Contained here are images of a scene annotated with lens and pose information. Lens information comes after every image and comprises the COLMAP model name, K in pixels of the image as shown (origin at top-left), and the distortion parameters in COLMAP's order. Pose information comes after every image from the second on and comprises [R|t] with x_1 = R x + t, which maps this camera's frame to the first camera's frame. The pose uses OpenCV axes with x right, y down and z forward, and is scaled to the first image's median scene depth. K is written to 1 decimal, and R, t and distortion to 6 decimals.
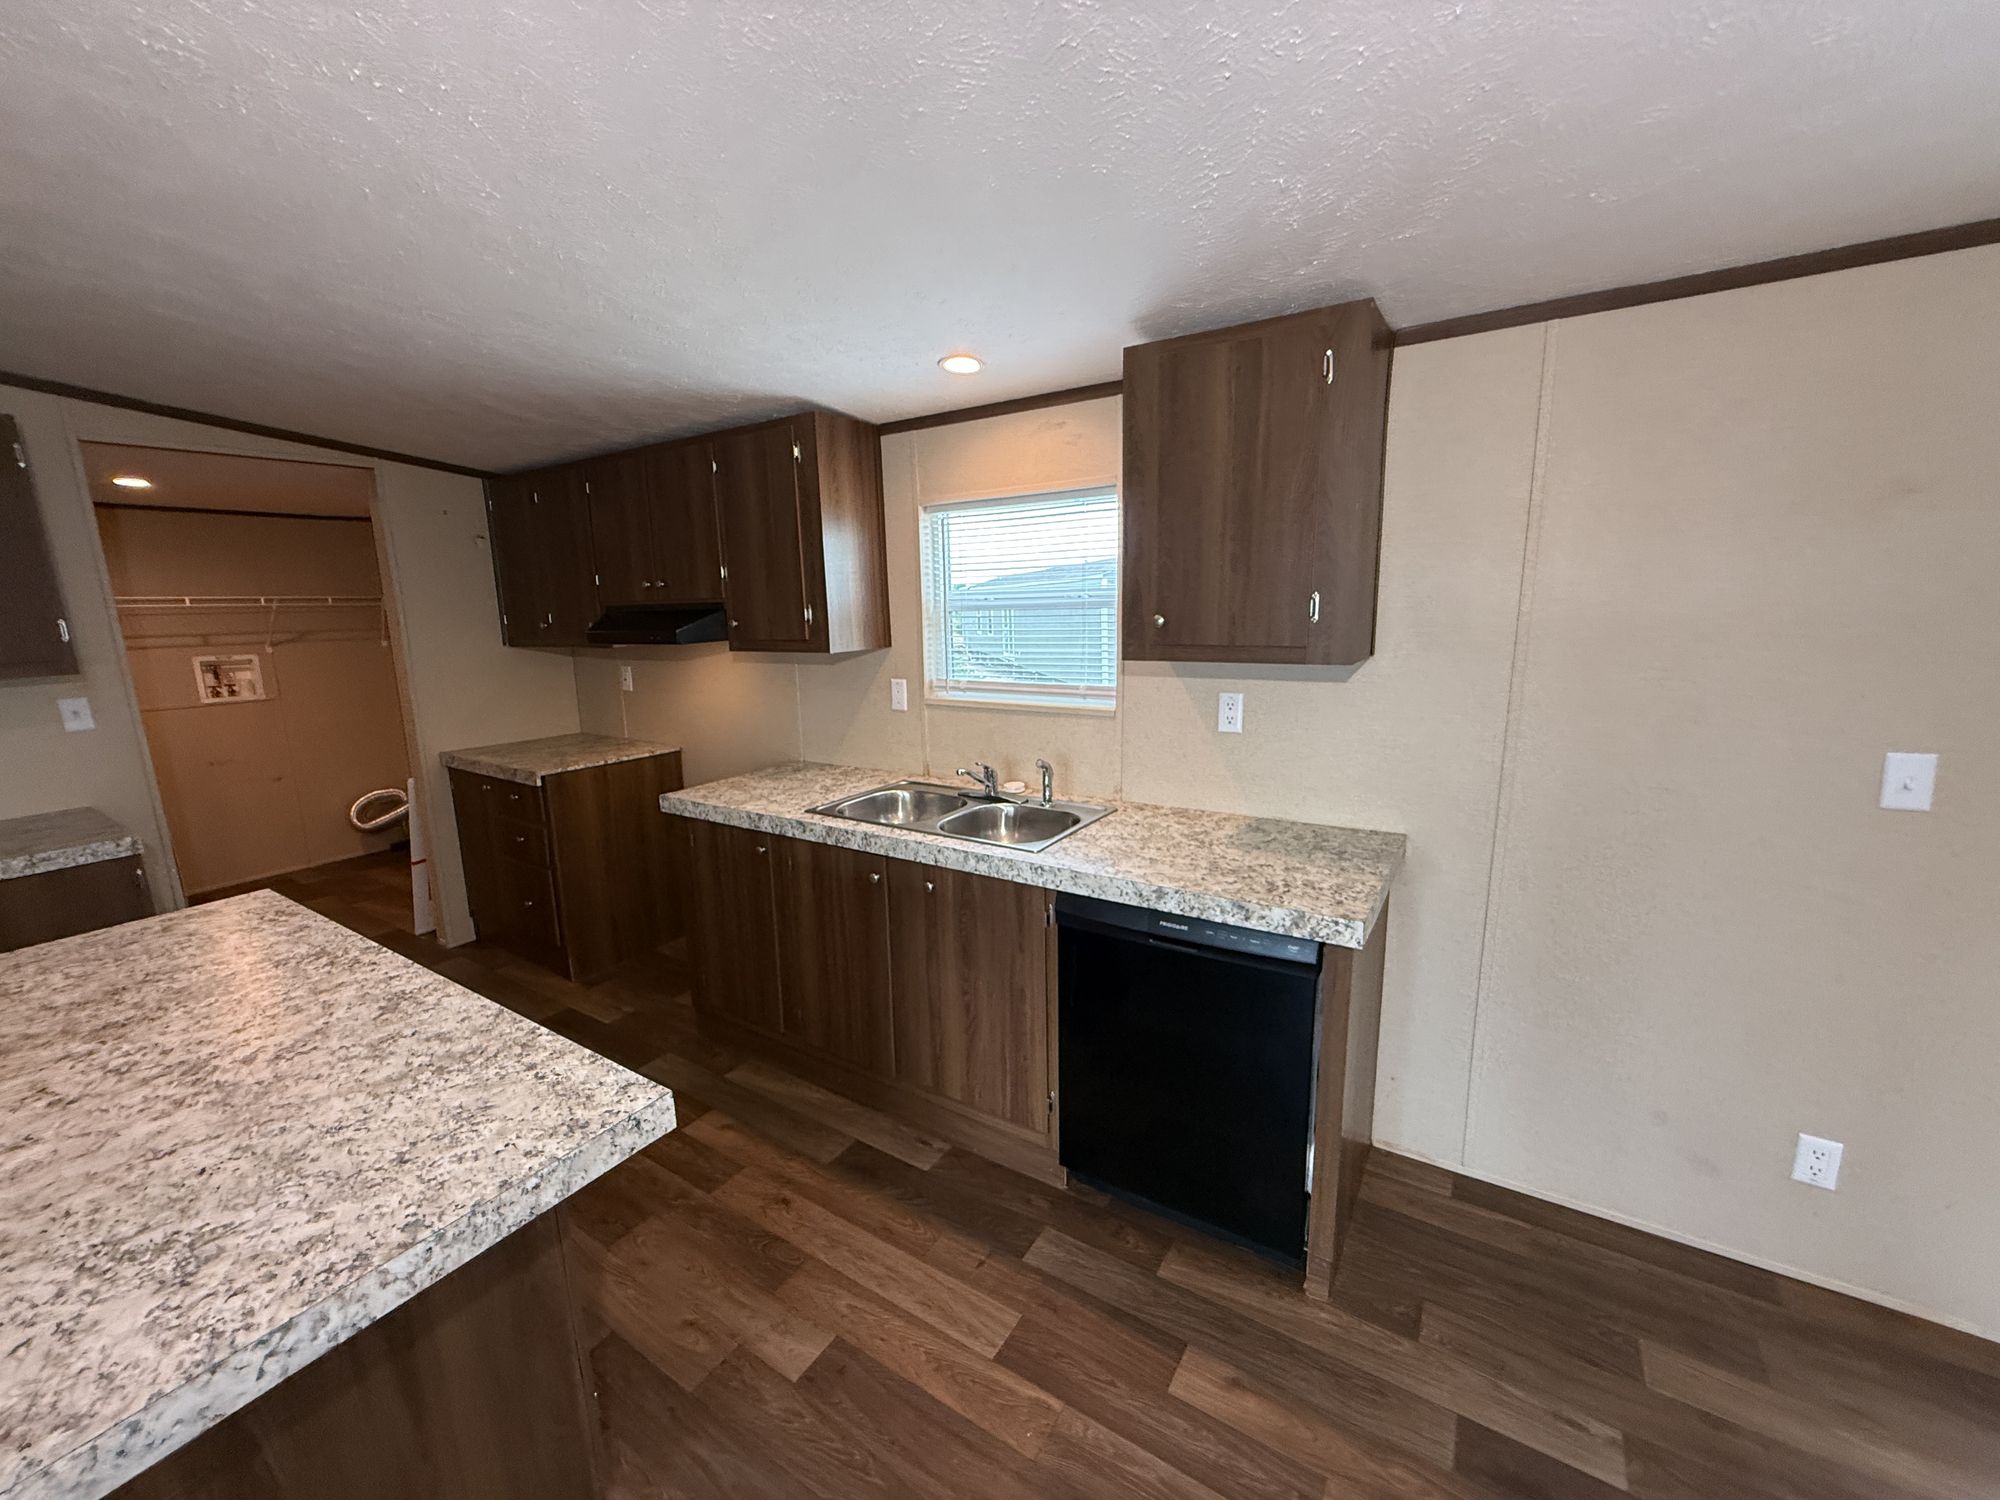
lens RADIAL K [[794.8, 0, 999.3], [0, 794.8, 749.8], [0, 0, 1]] dist [-0.000061, -0.000033]
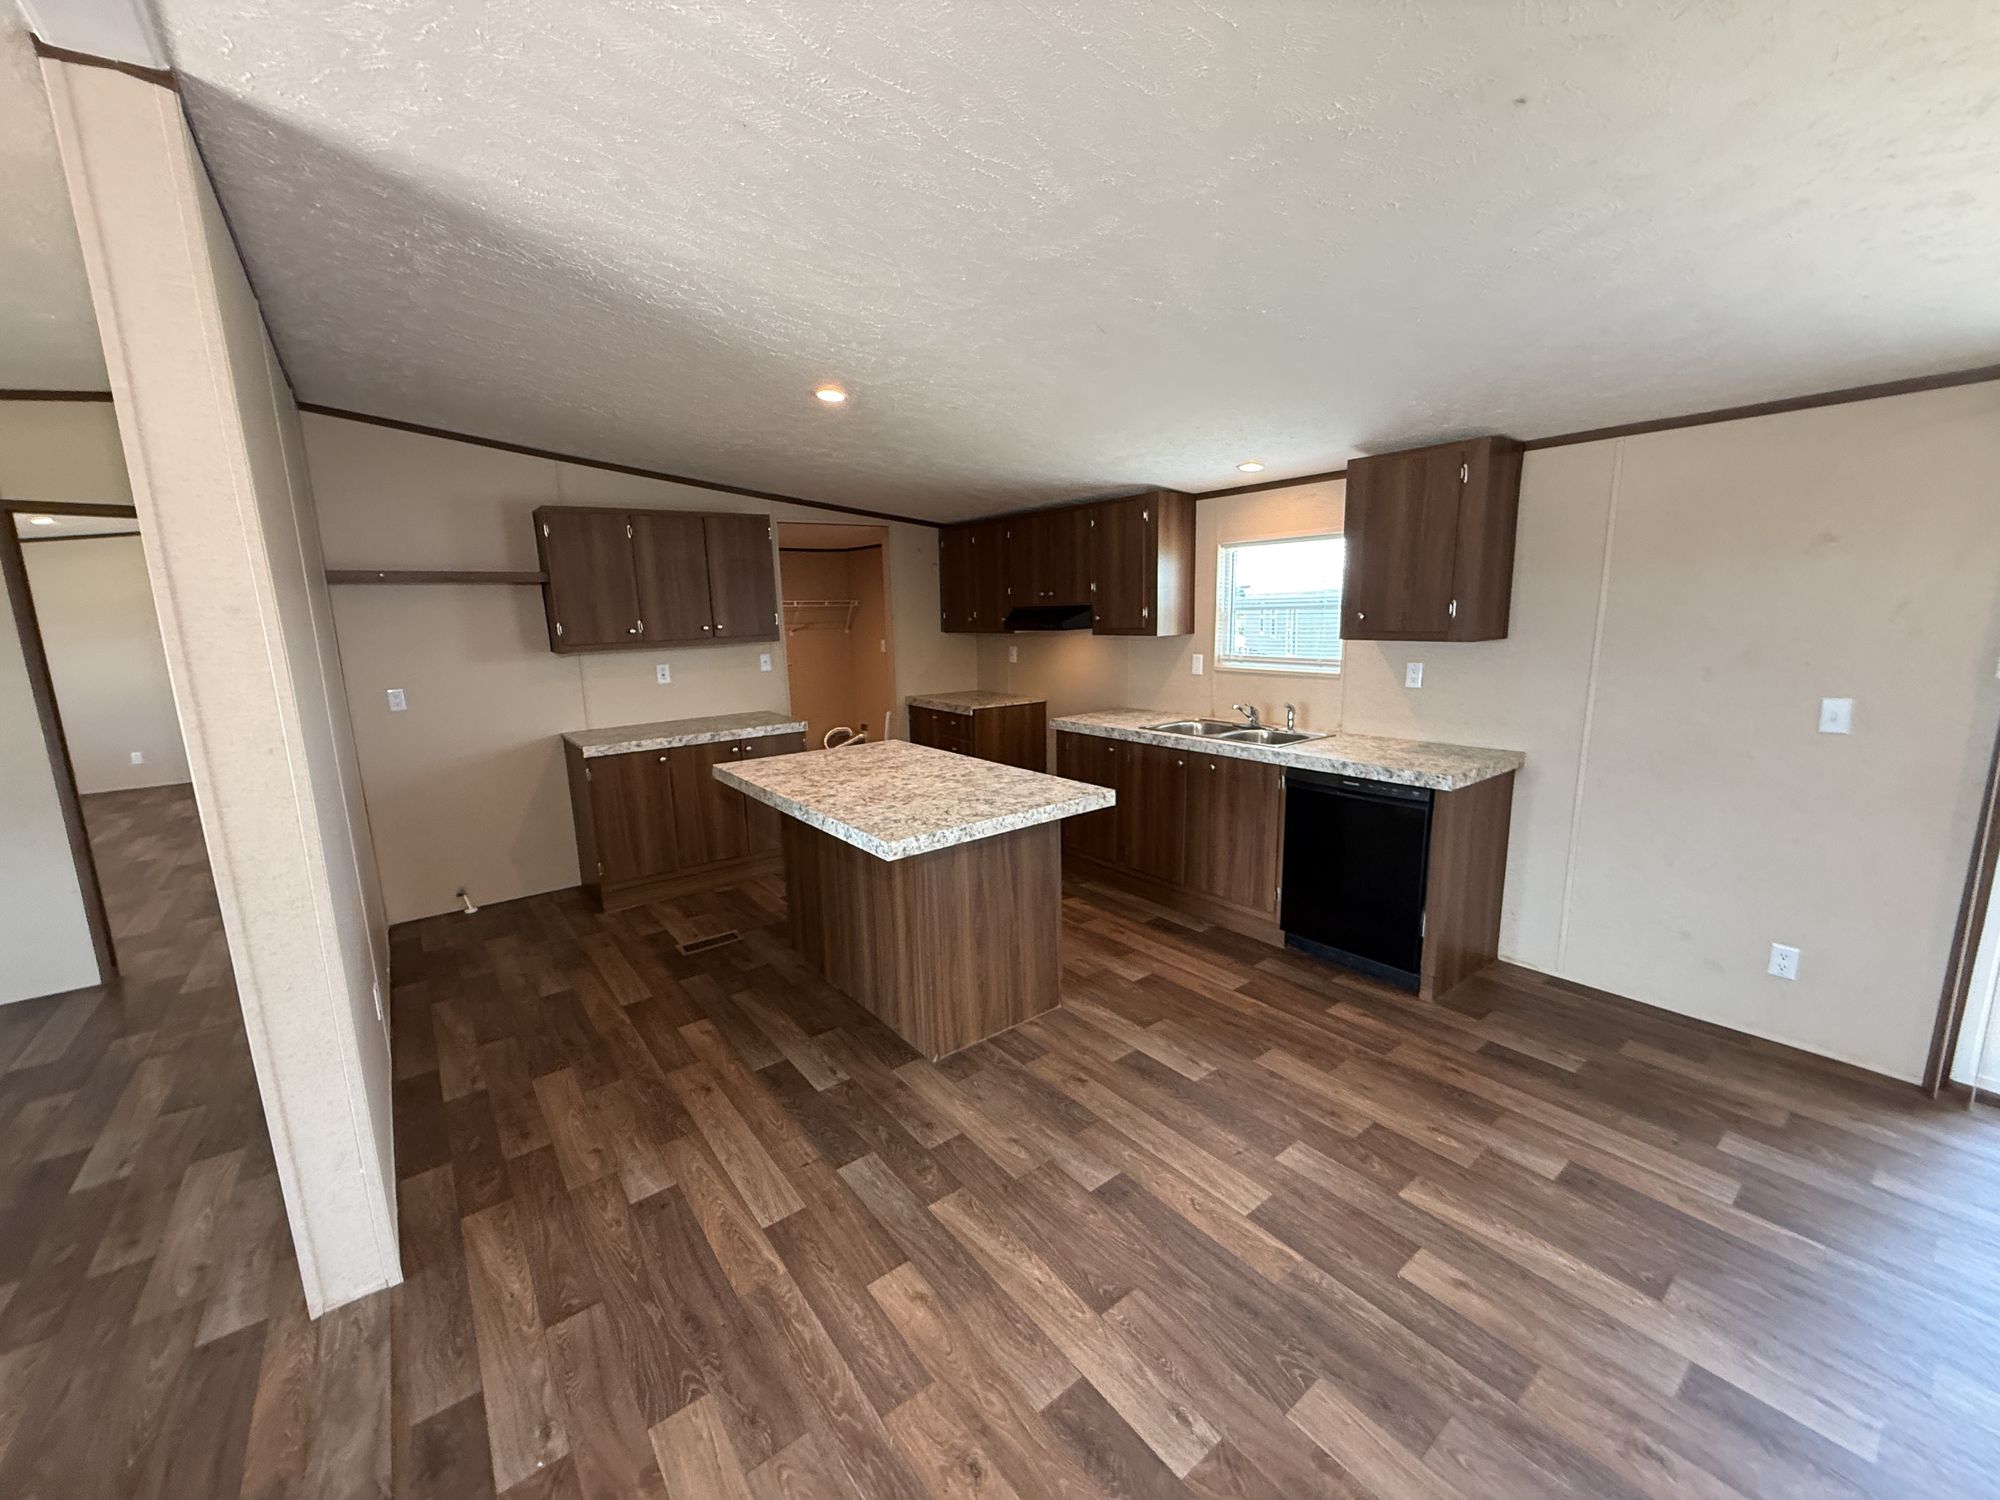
lens RADIAL K [[794.8, 0, 999.3], [0, 794.8, 749.8], [0, 0, 1]] dist [-0.000061, -0.000033]
pose [[0.940912, 0.061269, -0.333064, 0.051564], [-0.061459, 0.998060, 0.009977, 0.145721], [0.333029, 0.011083, 0.942852, -0.819955]]
